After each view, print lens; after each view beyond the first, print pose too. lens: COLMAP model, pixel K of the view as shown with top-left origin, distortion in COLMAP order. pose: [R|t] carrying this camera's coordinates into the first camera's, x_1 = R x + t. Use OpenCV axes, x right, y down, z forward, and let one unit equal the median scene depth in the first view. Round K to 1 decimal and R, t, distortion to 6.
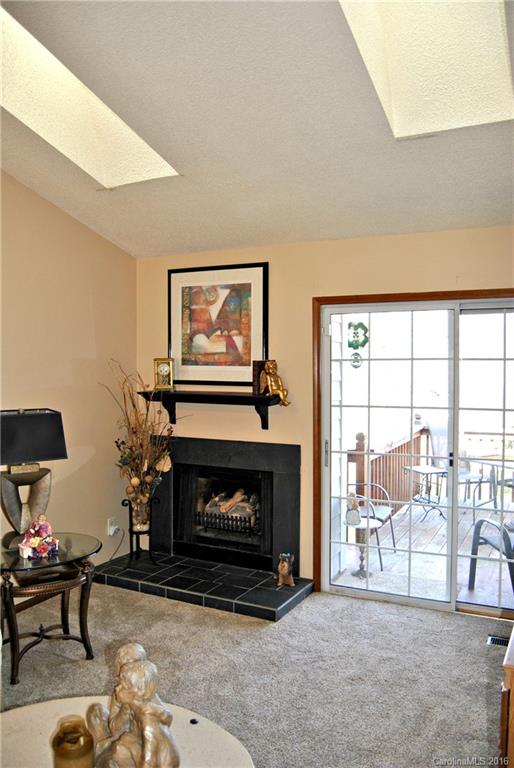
lens RADIAL K [[602.7, 0, 260.4], [0, 602.7, 395.5], [0, 0, 1]] dist [-0.084148, 0.019641]
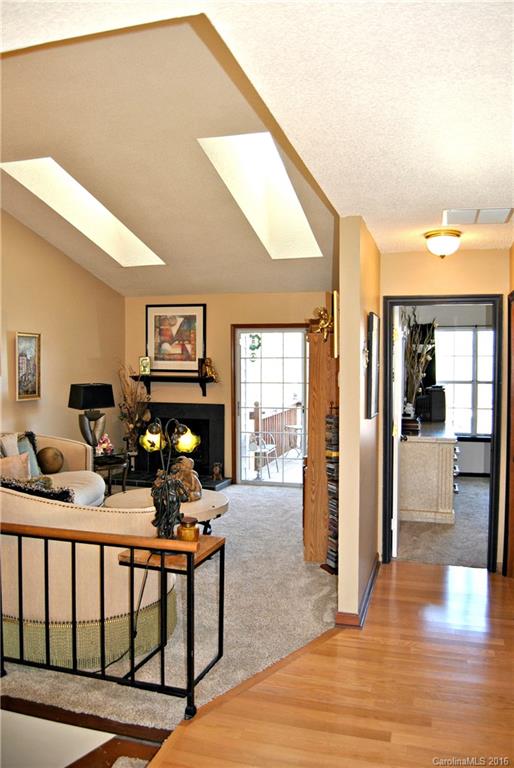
lens RADIAL K [[602.7, 0, 275.2], [0, 602.7, 385.3], [0, 0, 1]] dist [-0.084148, 0.019641]
pose [[0.980628, -0.006001, 0.195790, -0.136999], [0.006907, 0.999968, -0.003947, 0.031861], [-0.195760, 0.005222, 0.980638, -0.810540]]
